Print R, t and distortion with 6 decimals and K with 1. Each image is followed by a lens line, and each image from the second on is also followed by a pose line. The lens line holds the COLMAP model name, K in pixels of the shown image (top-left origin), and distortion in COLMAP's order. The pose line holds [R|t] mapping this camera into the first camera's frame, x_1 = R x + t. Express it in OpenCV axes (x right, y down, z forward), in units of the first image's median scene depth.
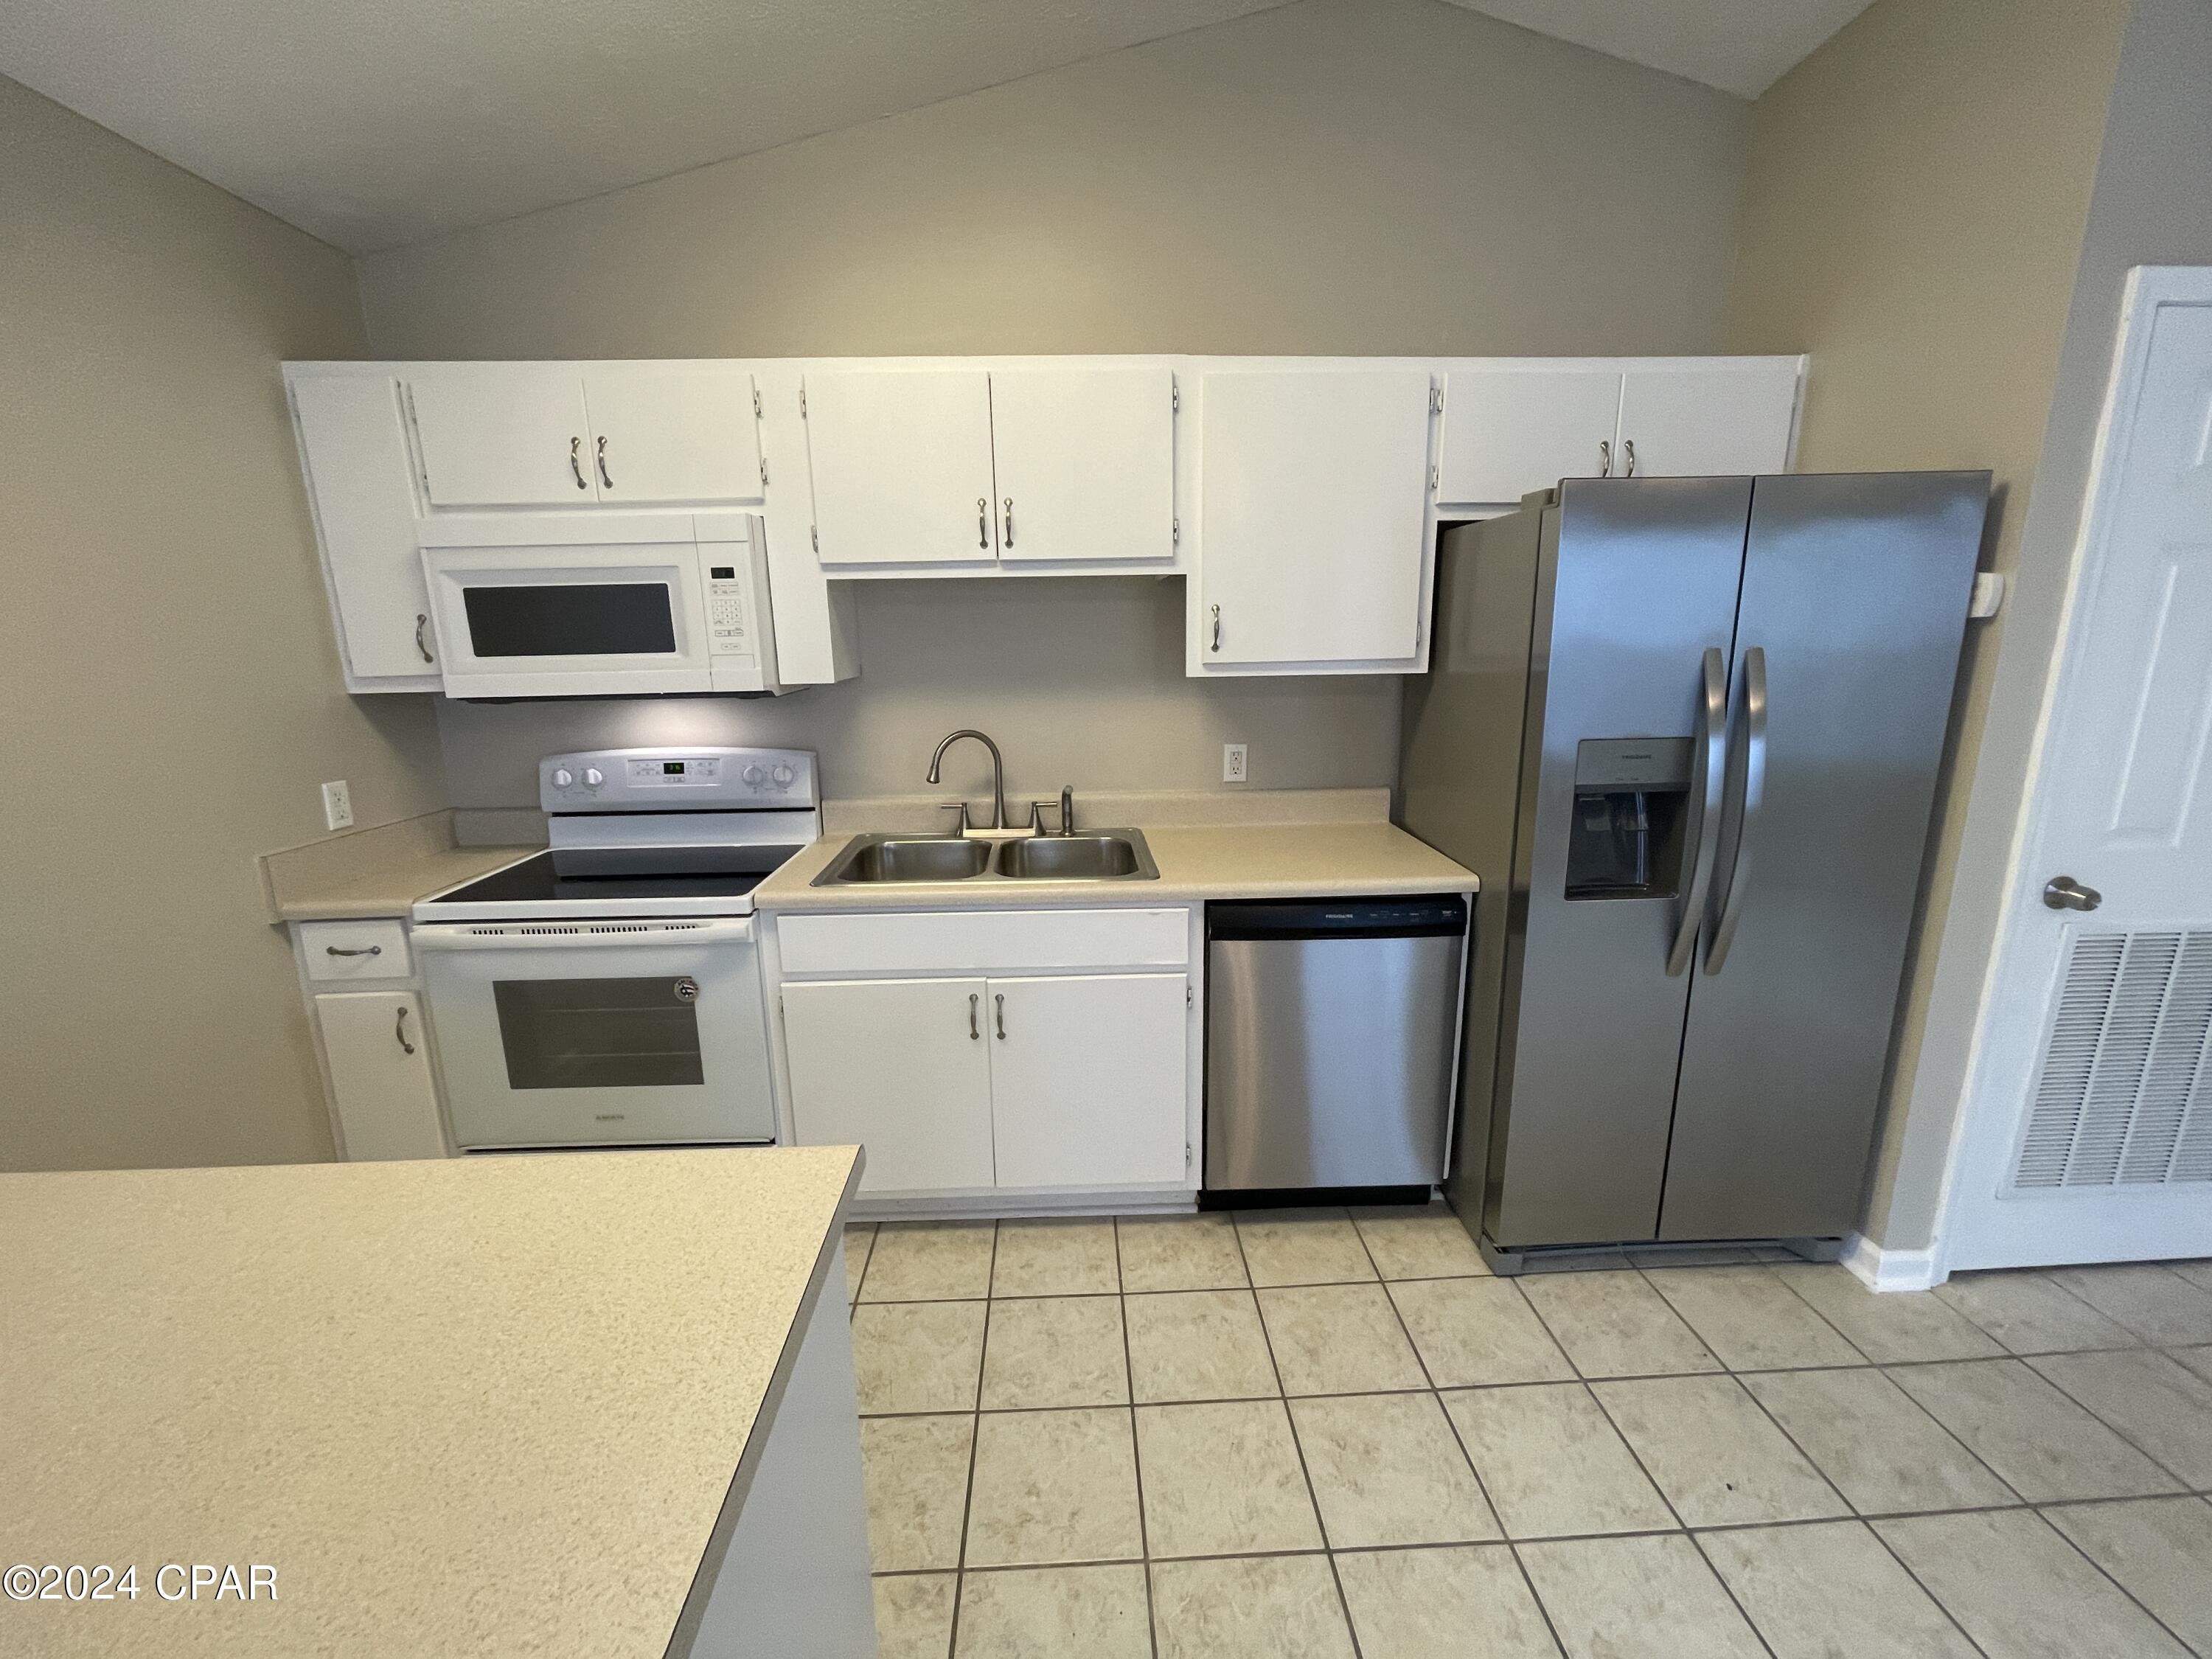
lens RADIAL K [[895.1, 0, 1102.5], [0, 895.1, 824.5], [0, 0, 1]] dist [-0.002227, 0.000488]
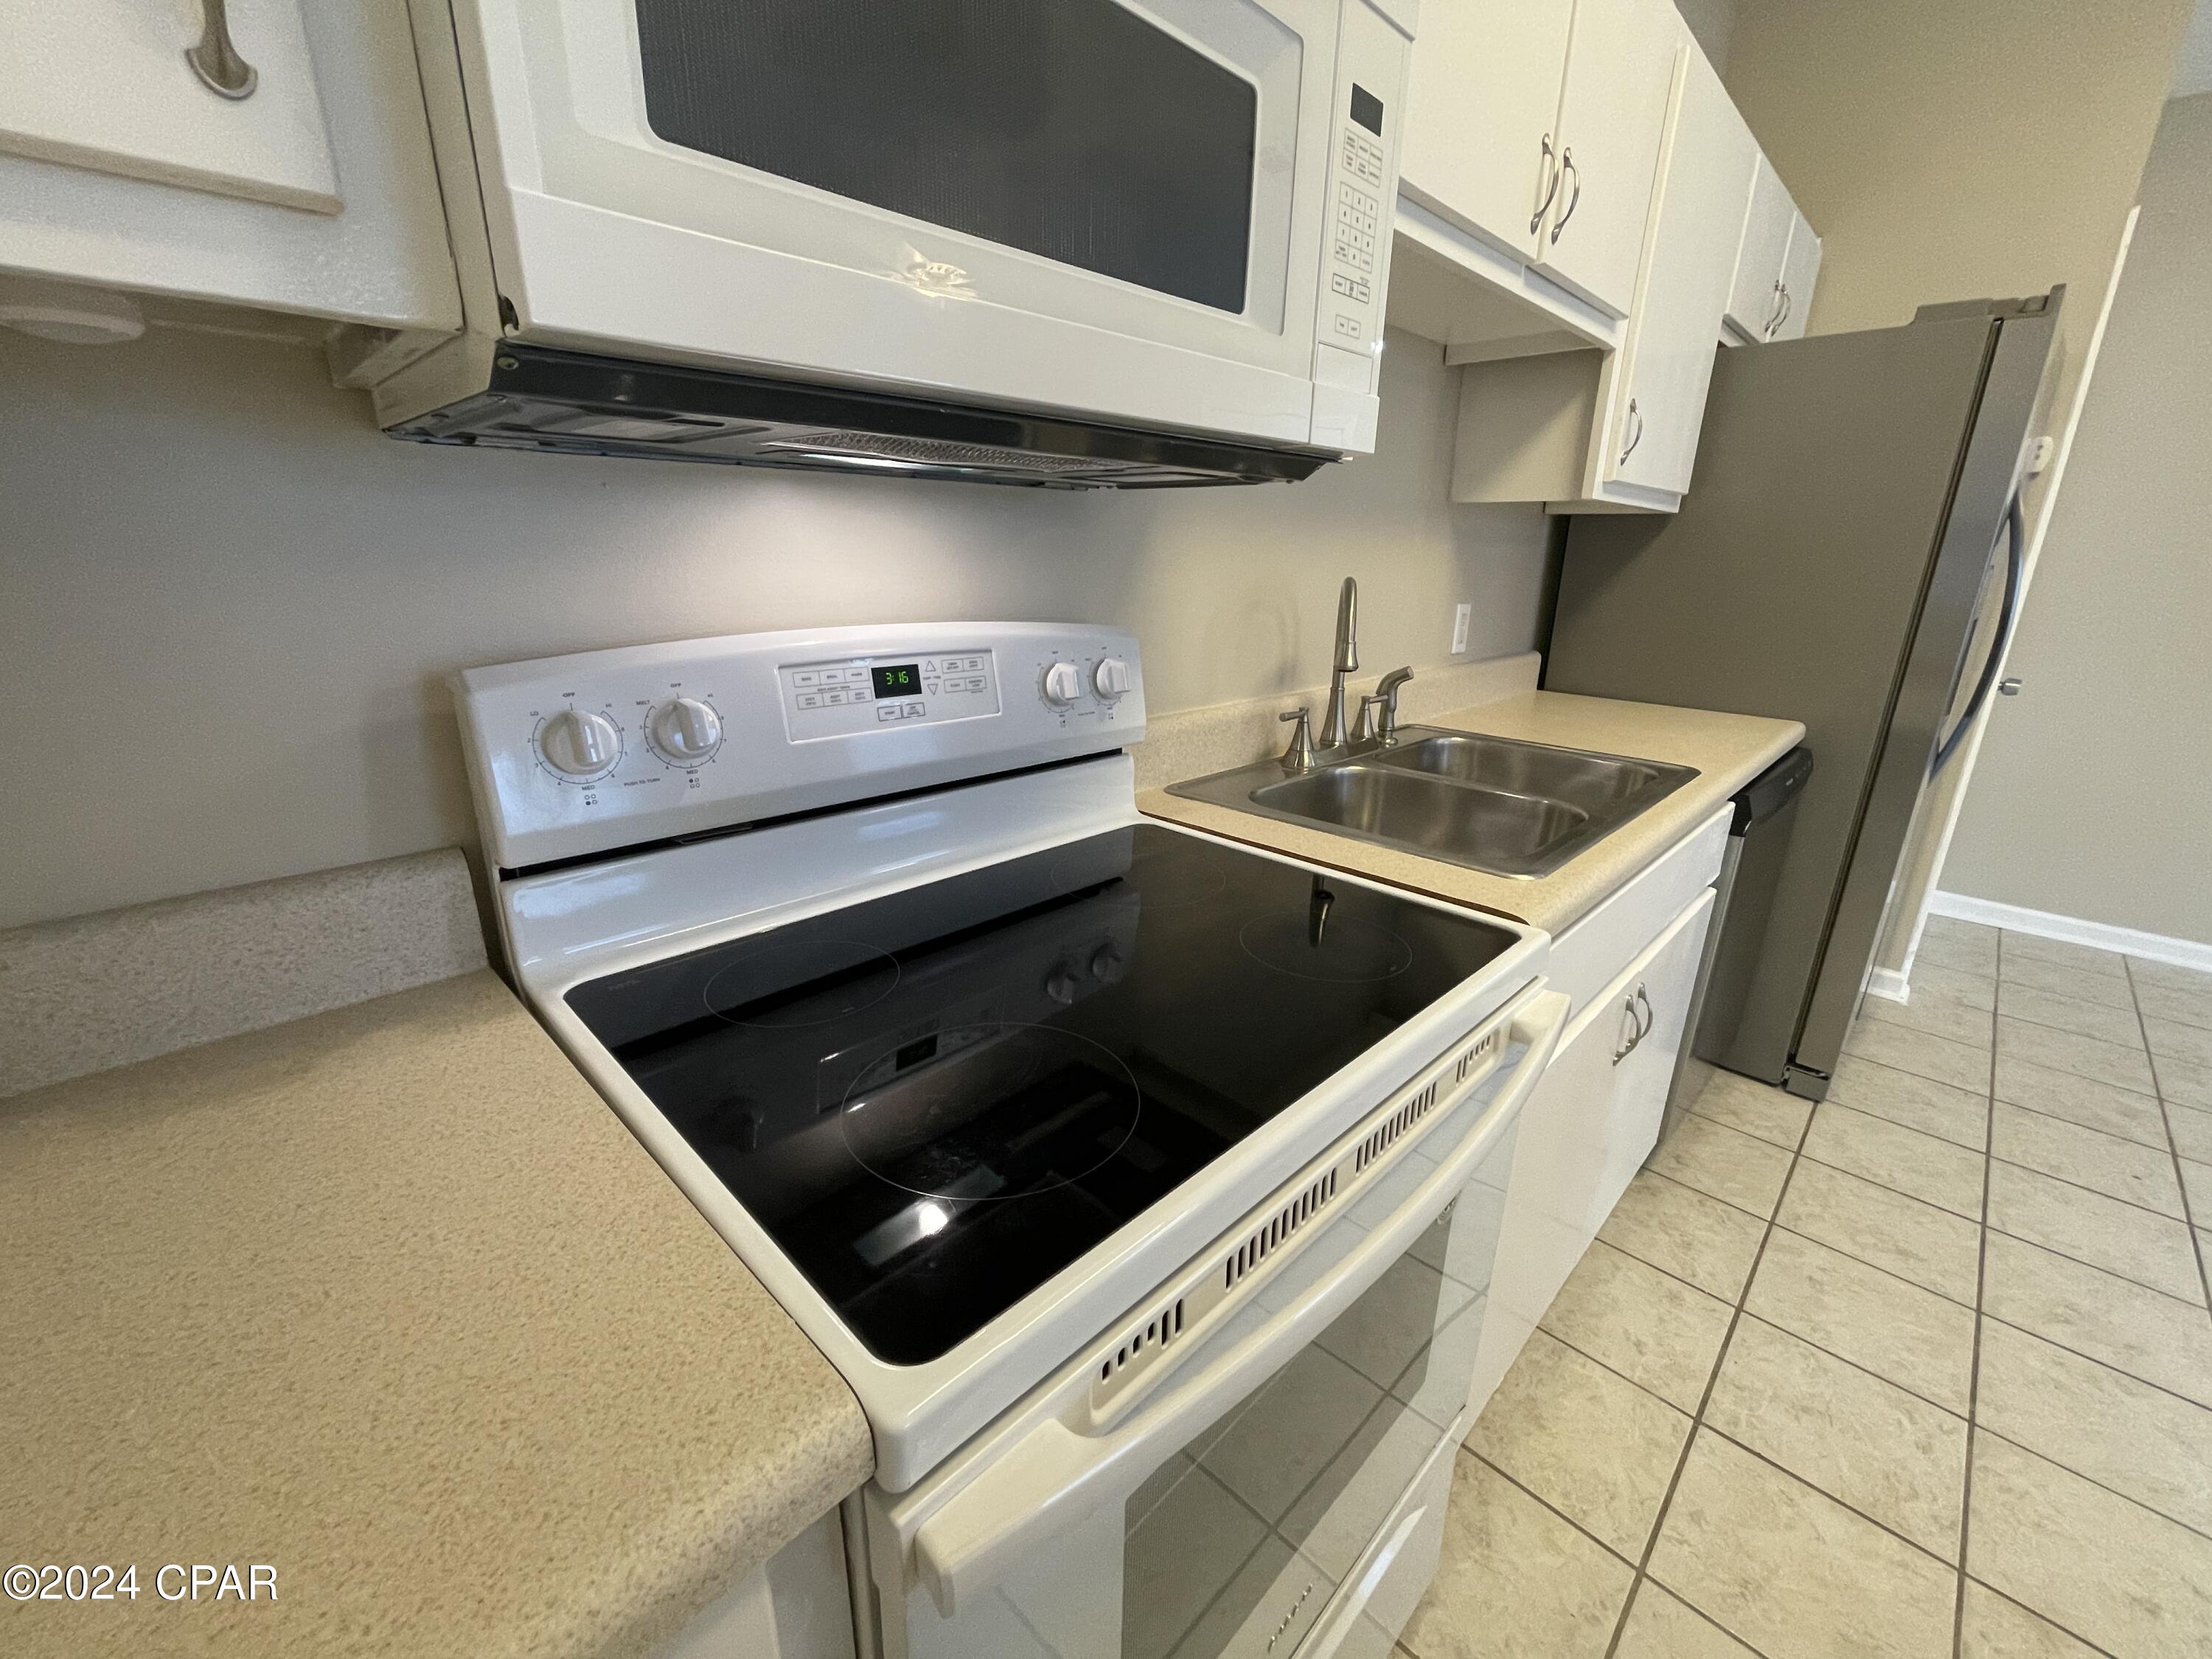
lens RADIAL K [[895.1, 0, 1104.5], [0, 895.1, 822.7], [0, 0, 1]] dist [-0.002227, 0.000488]
pose [[0.731888, -0.173987, 0.658839, -0.800419], [0.118860, 0.984628, 0.127984, -0.049874], [-0.670979, -0.015360, 0.741317, 0.793309]]
